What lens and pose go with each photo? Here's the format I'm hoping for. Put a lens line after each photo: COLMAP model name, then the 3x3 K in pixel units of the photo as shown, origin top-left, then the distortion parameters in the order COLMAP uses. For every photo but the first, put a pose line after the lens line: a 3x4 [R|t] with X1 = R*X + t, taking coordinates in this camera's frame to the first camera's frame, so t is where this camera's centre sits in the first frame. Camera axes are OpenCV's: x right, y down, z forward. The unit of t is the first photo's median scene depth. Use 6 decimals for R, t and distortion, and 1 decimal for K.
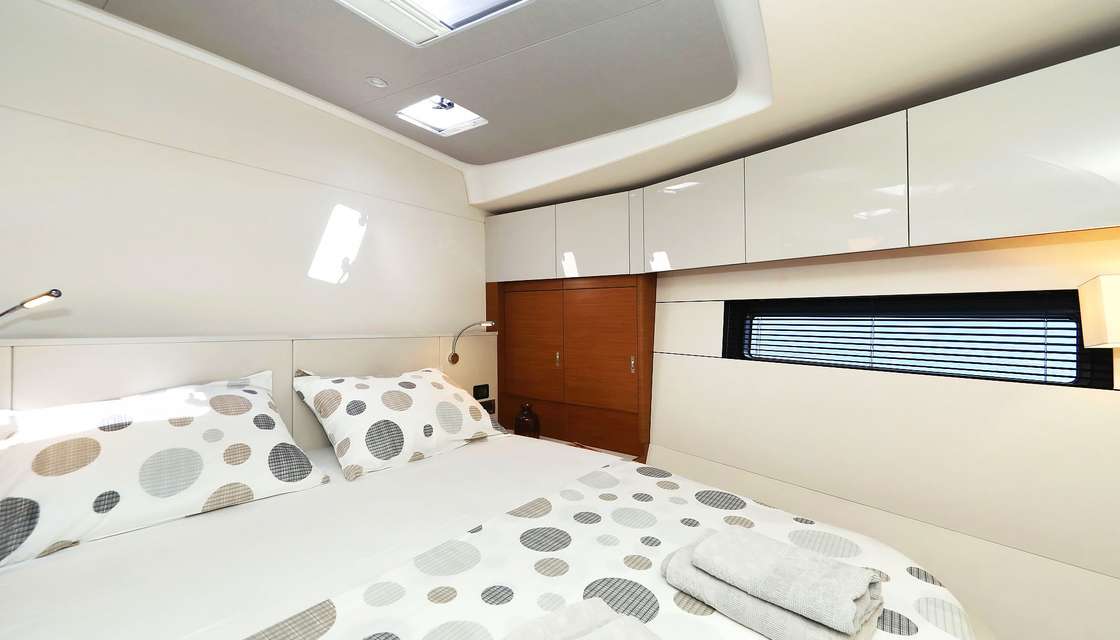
lens RADIAL K [[462.5, 0, 569.9], [0, 462.5, 323.0], [0, 0, 1]] dist [-0.001027, -0.000085]
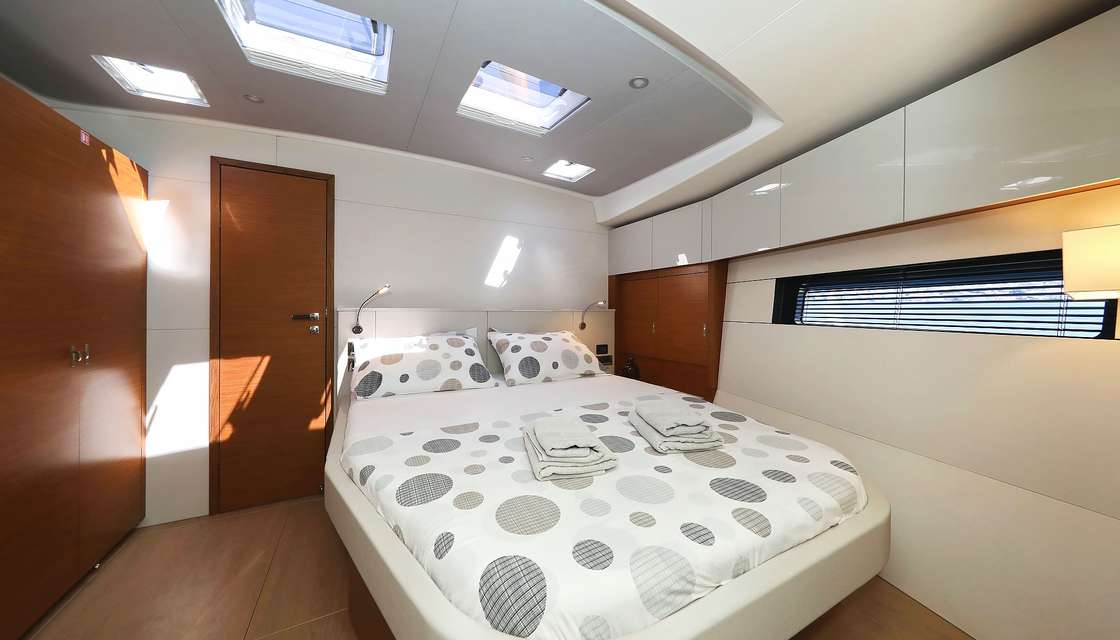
lens RADIAL K [[368.1, 0, 557.9], [0, 368.1, 310.0], [0, 0, 1]] dist [0.000339, 0.000002]
pose [[0.908081, -0.012310, -0.418614, 0.239582], [0.008861, 0.999909, -0.010183, 0.047507], [0.418701, 0.005538, 0.908107, -0.175021]]
